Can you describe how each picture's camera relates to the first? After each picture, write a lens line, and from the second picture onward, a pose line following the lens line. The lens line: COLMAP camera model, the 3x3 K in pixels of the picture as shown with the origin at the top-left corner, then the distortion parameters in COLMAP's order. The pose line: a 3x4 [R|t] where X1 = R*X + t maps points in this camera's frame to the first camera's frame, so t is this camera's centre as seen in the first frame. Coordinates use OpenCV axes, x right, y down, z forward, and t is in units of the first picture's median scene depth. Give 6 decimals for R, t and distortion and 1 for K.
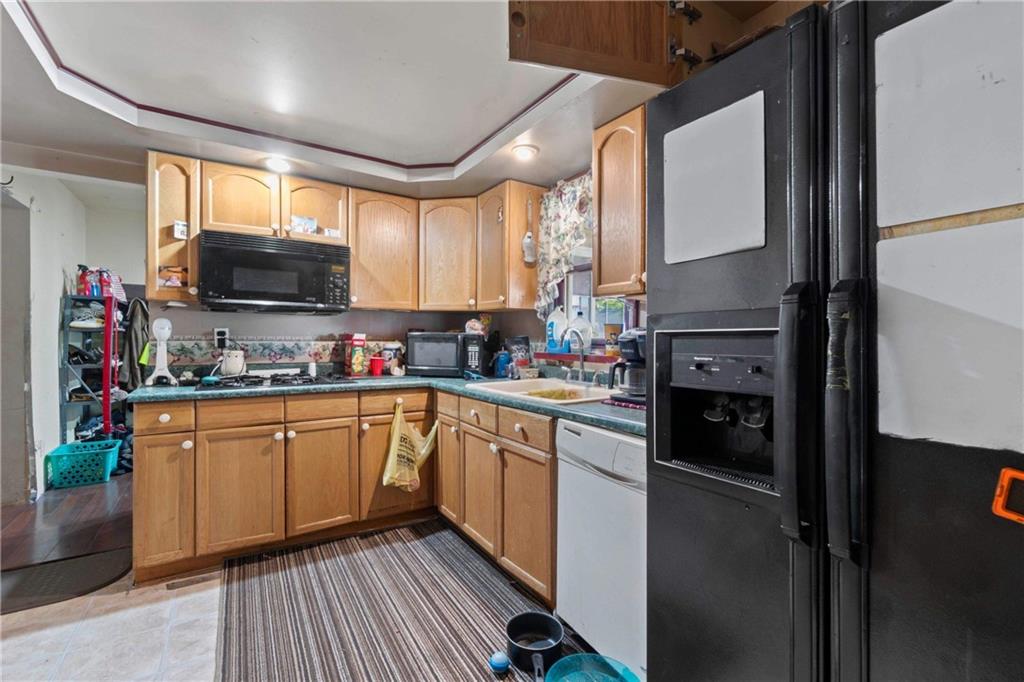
lens RADIAL K [[453.2, 0, 515.1], [0, 453.2, 336.3], [0, 0, 1]] dist [-0.002419, 0.000233]
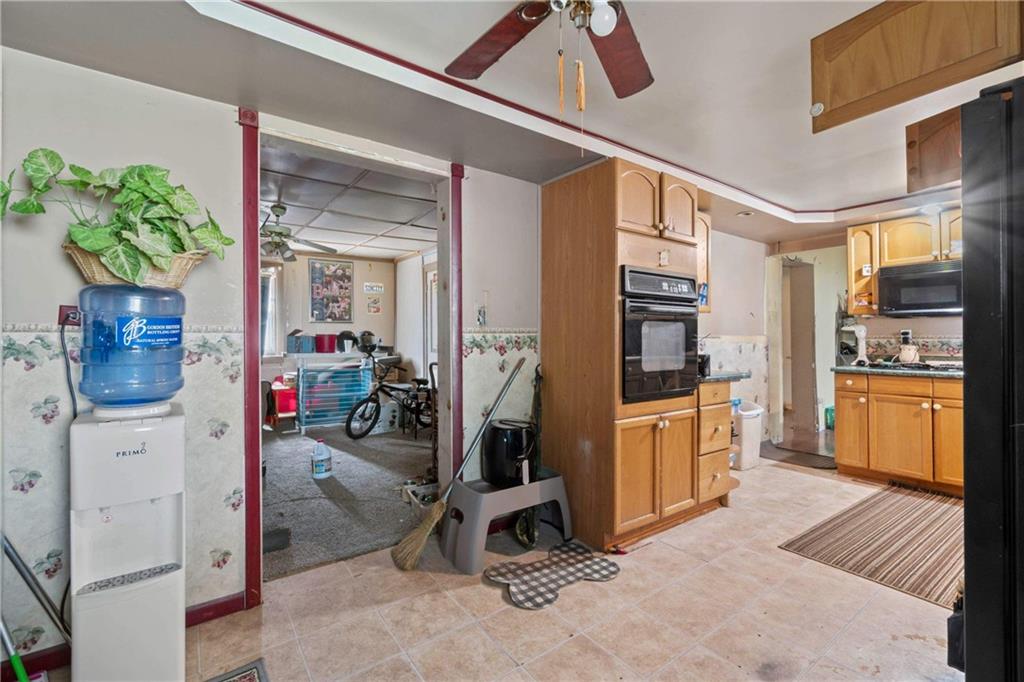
lens RADIAL K [[453.2, 0, 515.1], [0, 453.2, 336.3], [0, 0, 1]] dist [-0.002419, 0.000233]
pose [[0.064686, -0.009006, -0.997865, 0.788274], [0.006159, 0.999944, -0.008626, 0.007819], [0.997887, -0.005588, 0.064738, -0.358908]]
